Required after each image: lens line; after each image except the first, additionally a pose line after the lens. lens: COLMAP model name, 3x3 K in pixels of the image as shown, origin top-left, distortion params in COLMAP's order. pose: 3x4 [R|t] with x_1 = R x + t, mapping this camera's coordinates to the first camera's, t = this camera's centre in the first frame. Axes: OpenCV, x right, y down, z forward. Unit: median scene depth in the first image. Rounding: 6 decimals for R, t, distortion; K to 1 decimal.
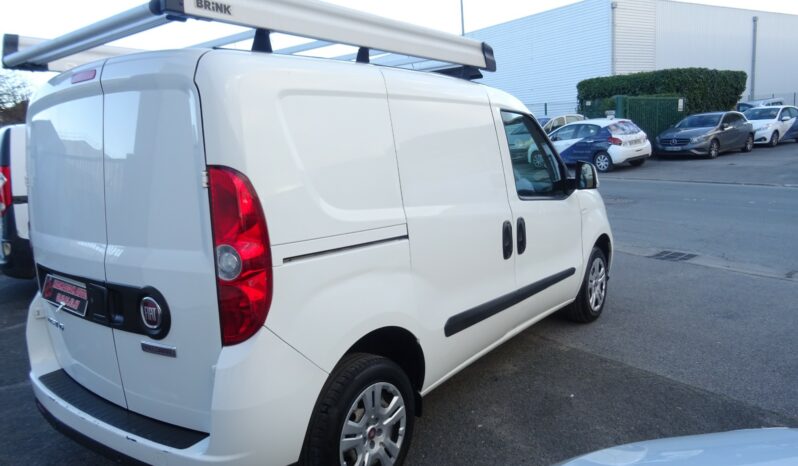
lens RADIAL K [[568.7, 0, 399.0], [0, 568.7, 233.0], [0, 0, 1]] dist [0.003866, -0.000682]
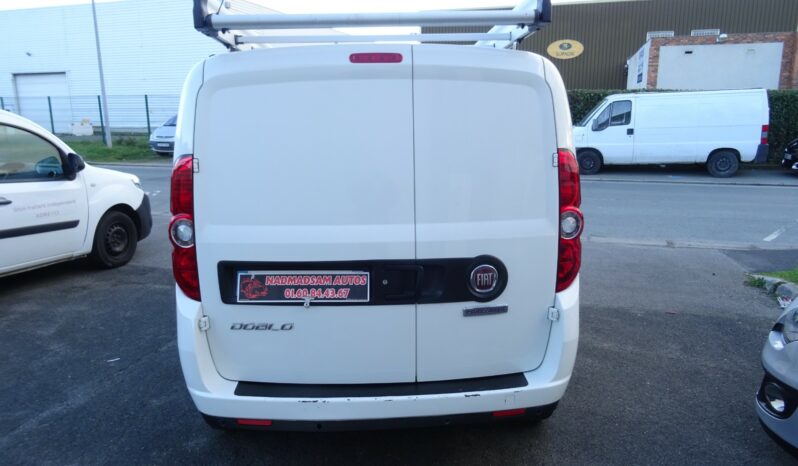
lens RADIAL K [[568.7, 0, 399.0], [0, 568.7, 233.0], [0, 0, 1]] dist [0.003866, -0.000682]
pose [[0.763392, -0.078425, 0.641156, -1.271424], [0.073698, 0.996695, 0.034165, -0.000571], [-0.641717, 0.021171, 0.766649, 0.237507]]
